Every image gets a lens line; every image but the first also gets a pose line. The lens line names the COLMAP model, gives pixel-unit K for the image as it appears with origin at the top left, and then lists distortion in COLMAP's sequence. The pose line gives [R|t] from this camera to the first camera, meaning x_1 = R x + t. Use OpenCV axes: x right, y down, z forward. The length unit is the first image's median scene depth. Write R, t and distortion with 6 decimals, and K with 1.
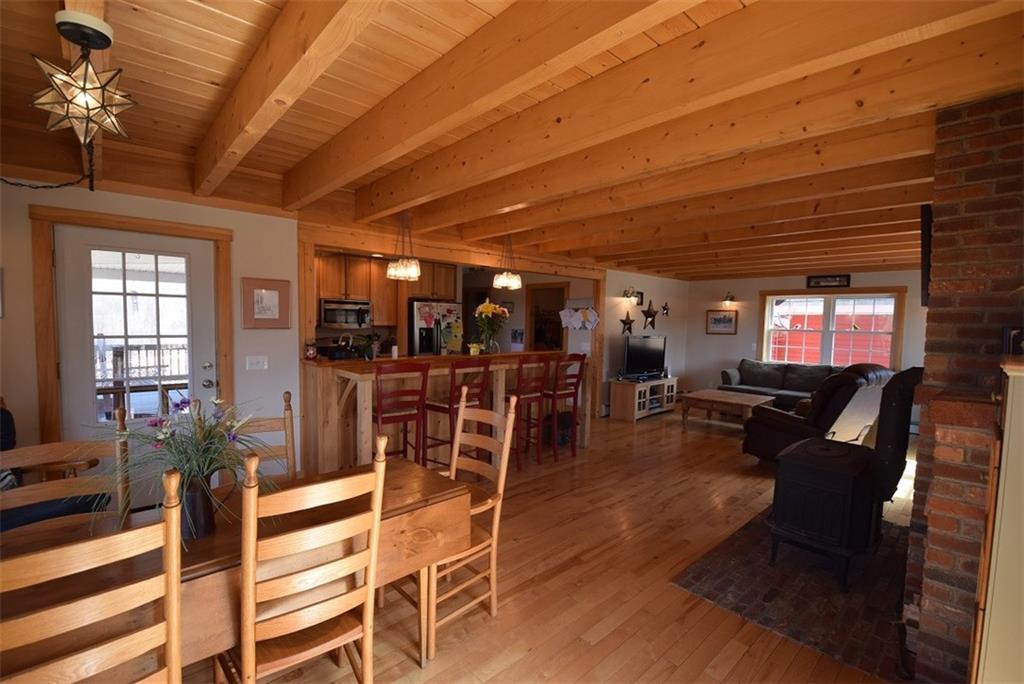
lens RADIAL K [[448.3, 0, 512.3], [0, 448.3, 346.5], [0, 0, 1]] dist [-0.005326, -0.009995]
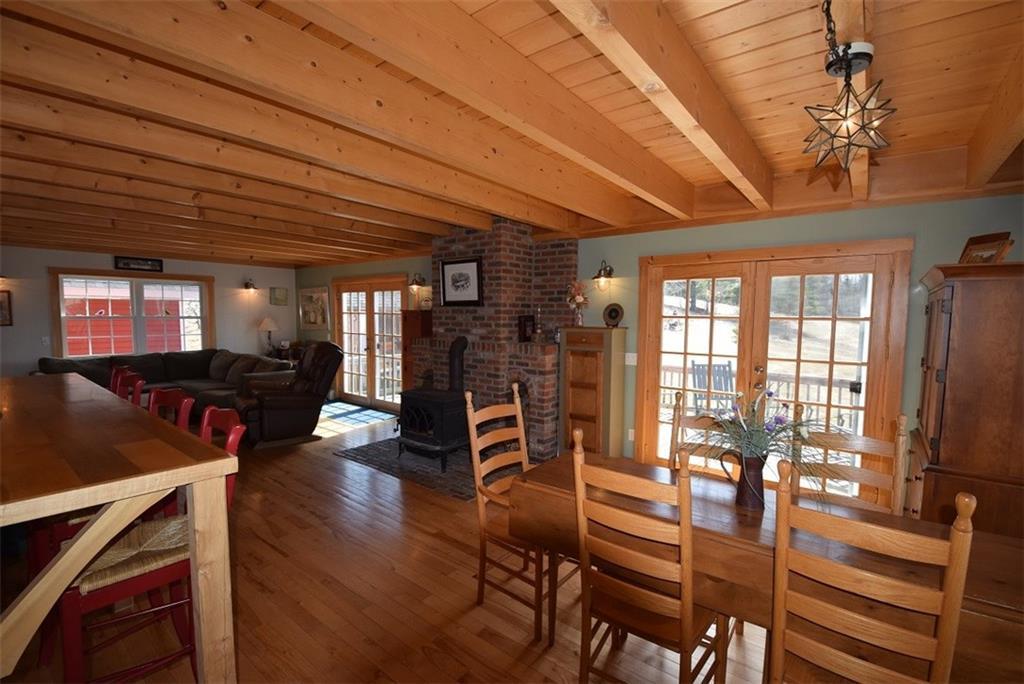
lens RADIAL K [[448.3, 0, 515.4], [0, 448.3, 347.7], [0, 0, 1]] dist [-0.005326, -0.009995]
pose [[-0.153394, -0.093586, 0.983723, -0.351682], [0.042818, 0.993941, 0.101235, -0.030594], [-0.987237, 0.057650, -0.148458, 0.357053]]
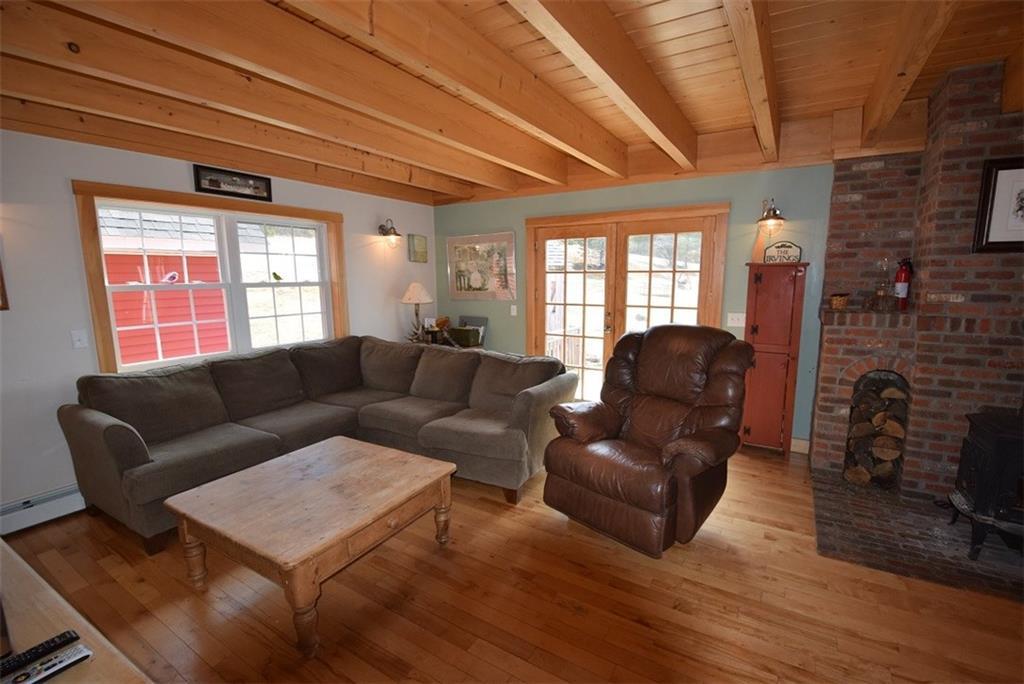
lens RADIAL K [[448.3, 0, 516.7], [0, 448.3, 350.0], [0, 0, 1]] dist [-0.005326, -0.009995]
pose [[-0.262087, -0.174854, 0.949071, 0.117728], [0.057345, 0.978889, 0.196183, -0.043335], [-0.963339, 0.105842, -0.246527, 0.826981]]
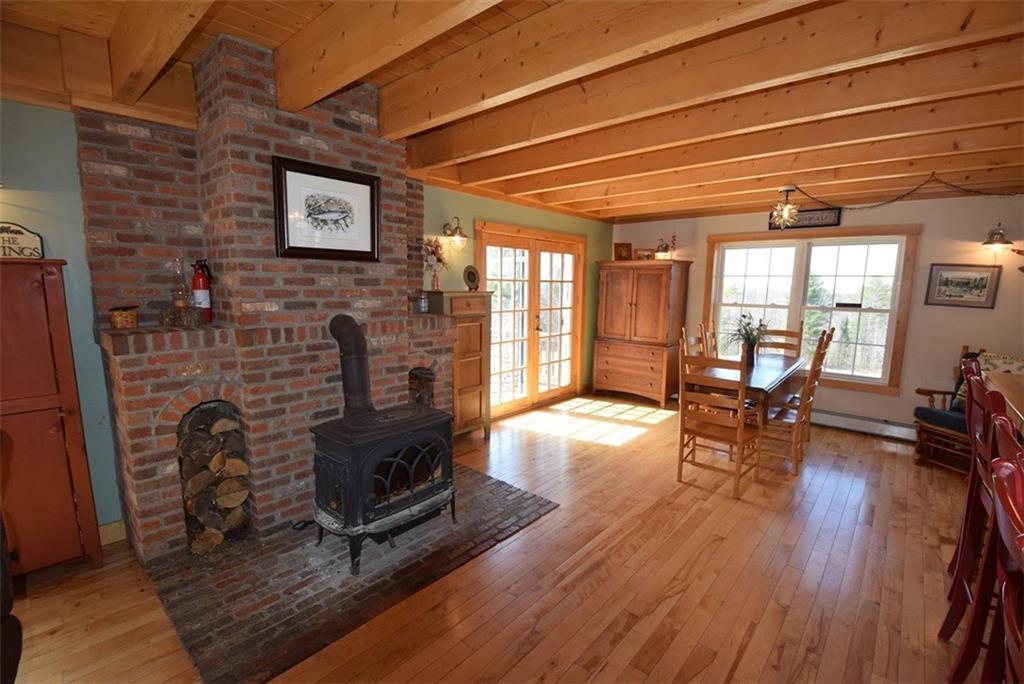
lens RADIAL K [[448.3, 0, 516.0], [0, 448.3, 348.1], [0, 0, 1]] dist [-0.005326, -0.009995]
pose [[-0.993936, -0.016217, -0.108759, 0.234298], [-0.037317, 0.980115, 0.194891, -0.033953], [0.103436, 0.197767, -0.974776, 0.728819]]
